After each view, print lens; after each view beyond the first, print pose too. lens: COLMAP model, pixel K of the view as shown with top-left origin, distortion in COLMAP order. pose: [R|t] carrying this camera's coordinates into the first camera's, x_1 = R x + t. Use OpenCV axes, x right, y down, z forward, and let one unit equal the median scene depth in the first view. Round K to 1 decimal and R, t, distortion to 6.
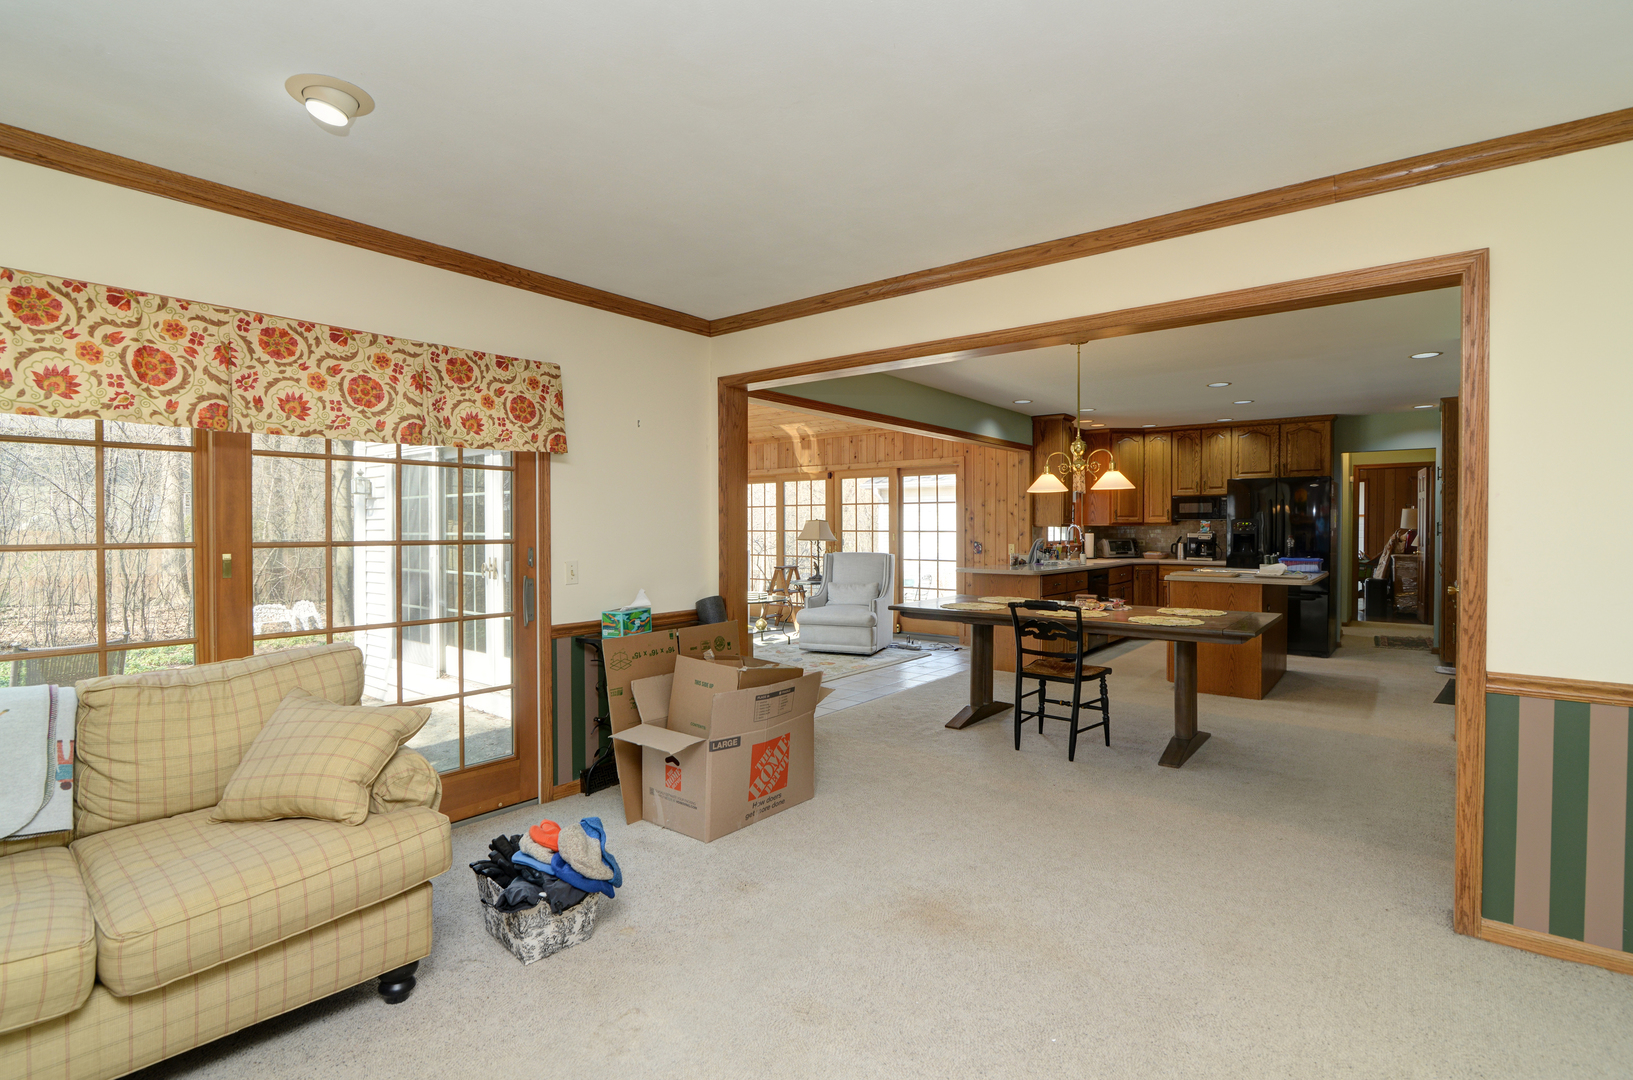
lens RADIAL K [[751.1, 0, 806.5], [0, 751.1, 539.1], [0, 0, 1]] dist [-0.023324, -0.000707]
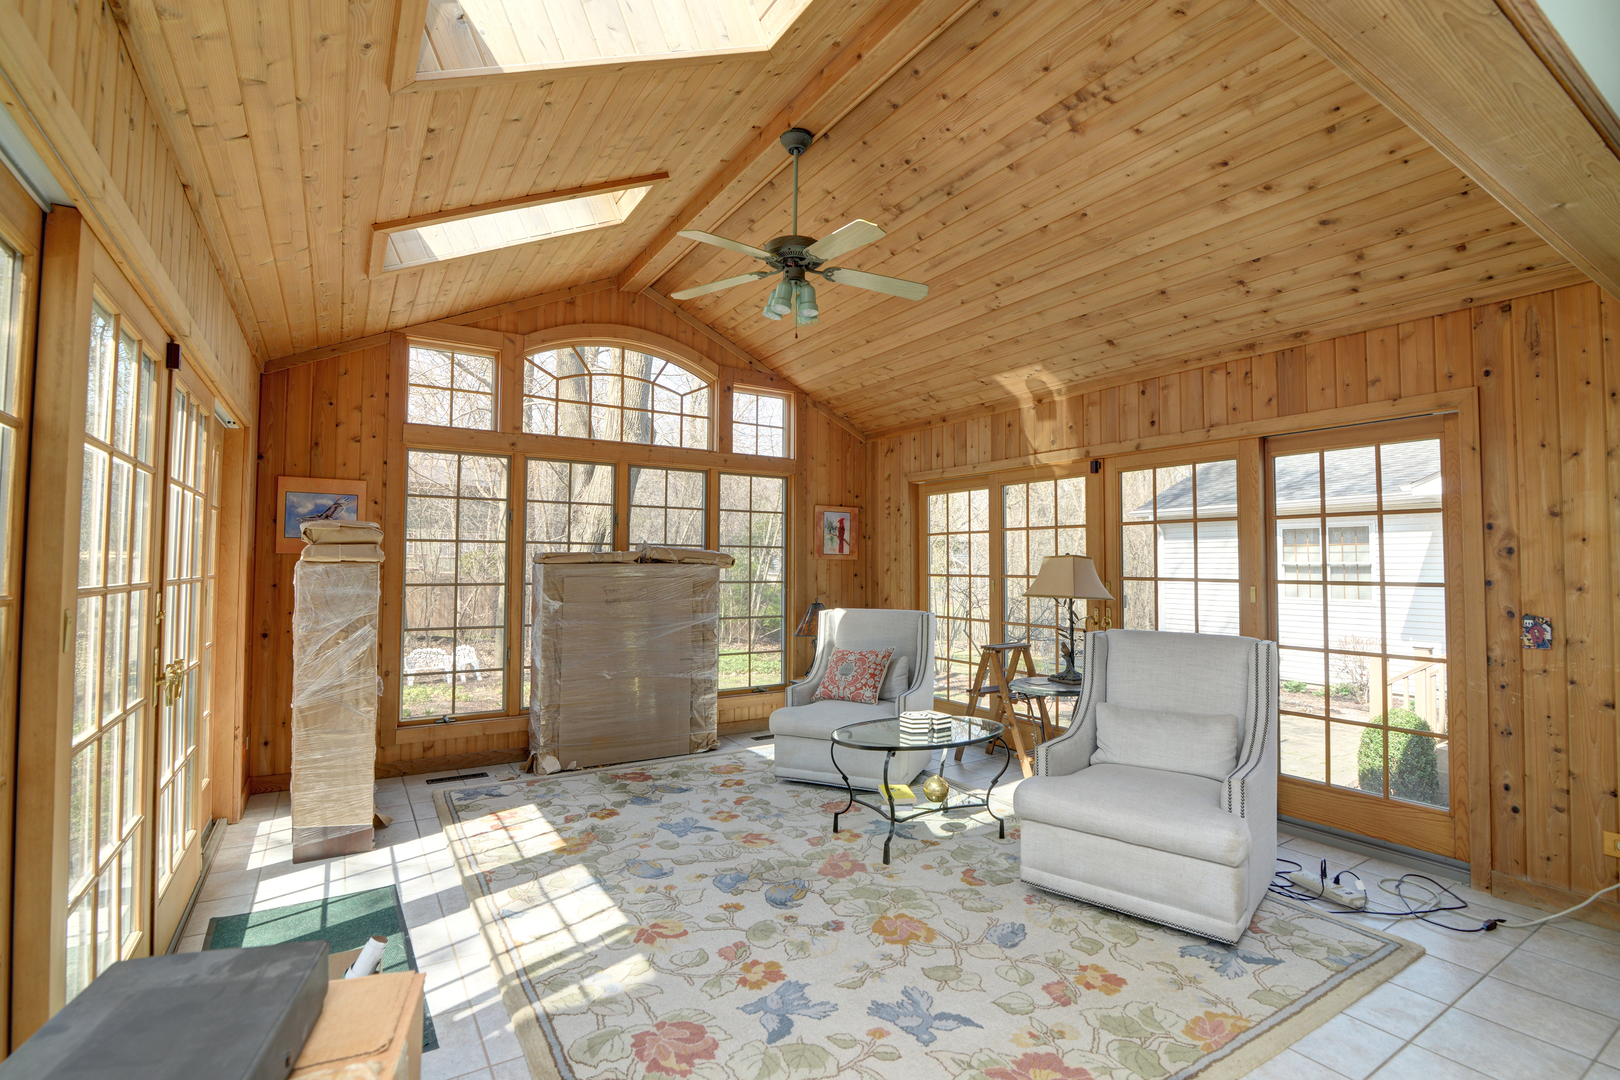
lens RADIAL K [[745.2, 0, 818.8], [0, 745.2, 545.2], [0, 0, 1]] dist [-0.023324, -0.000707]
pose [[0.947238, -0.000380, -0.320531, 0.018248], [-0.014063, 0.998987, -0.042743, -0.011112], [0.320222, 0.044996, 0.946273, 0.571610]]
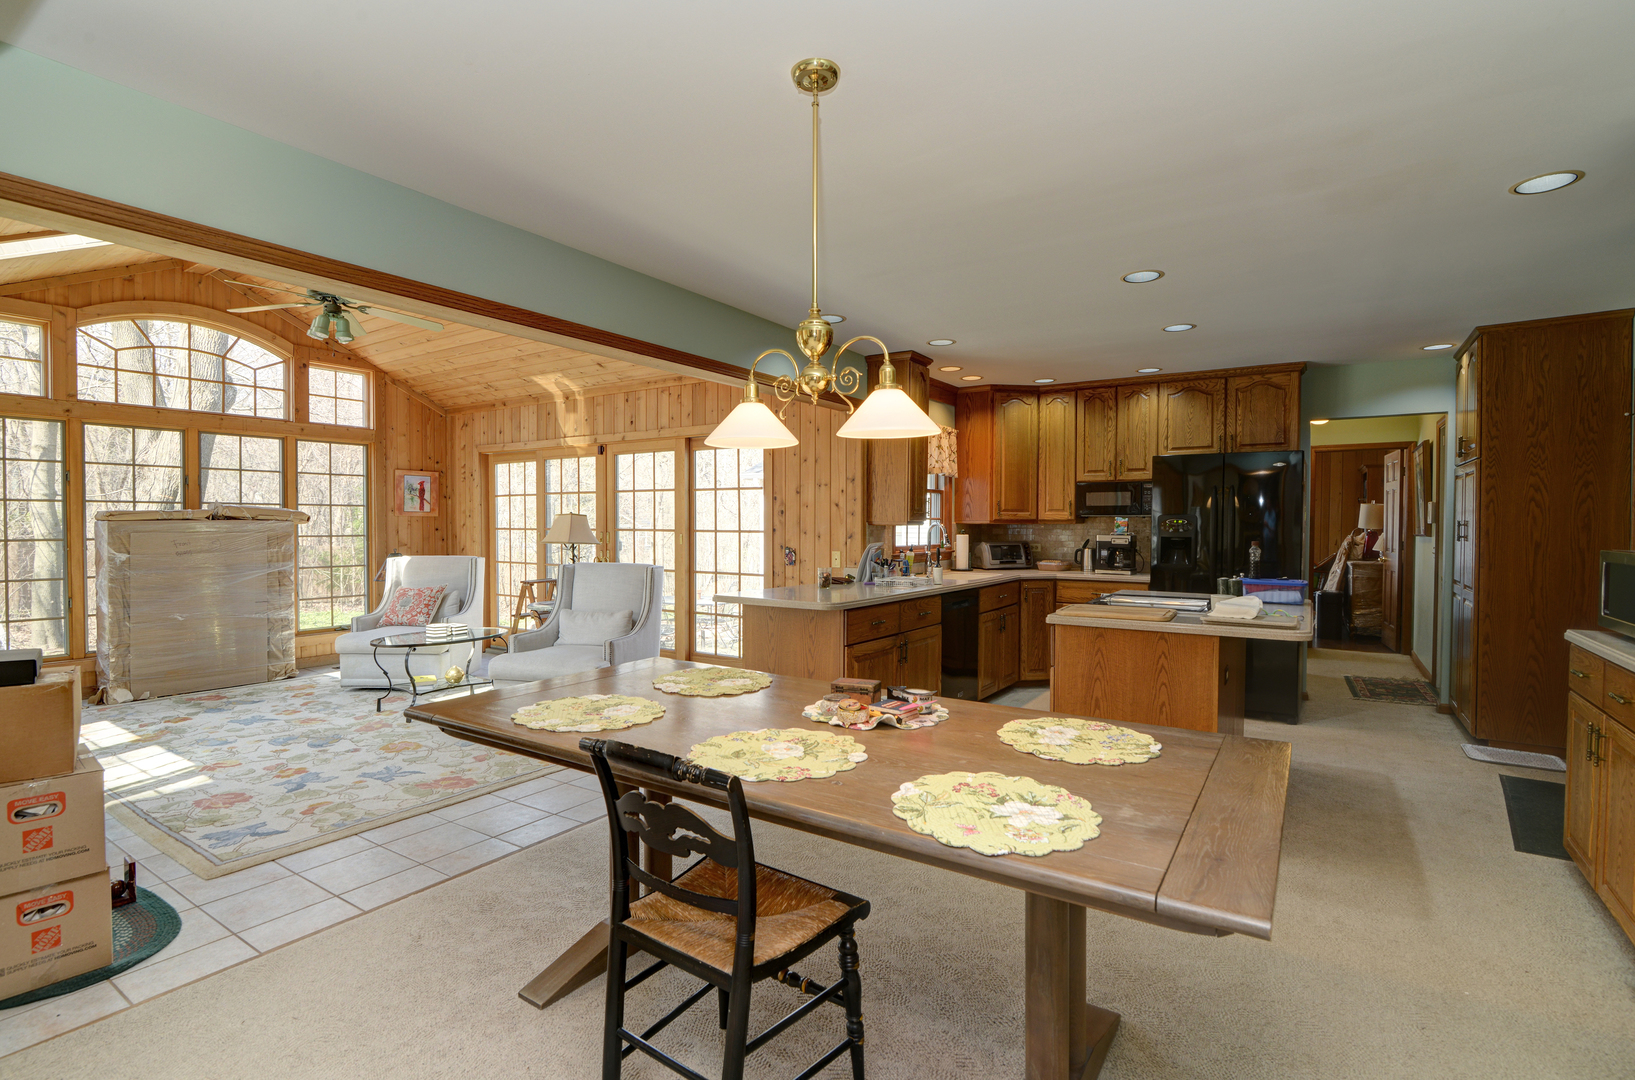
lens RADIAL K [[752.1, 0, 804.5], [0, 752.1, 539.9], [0, 0, 1]] dist [-0.023324, -0.000707]
pose [[0.996140, 0.002053, 0.087760, 0.188063], [-0.002697, 0.999970, 0.007216, -0.008192], [-0.087742, -0.007425, 0.996116, 0.346913]]
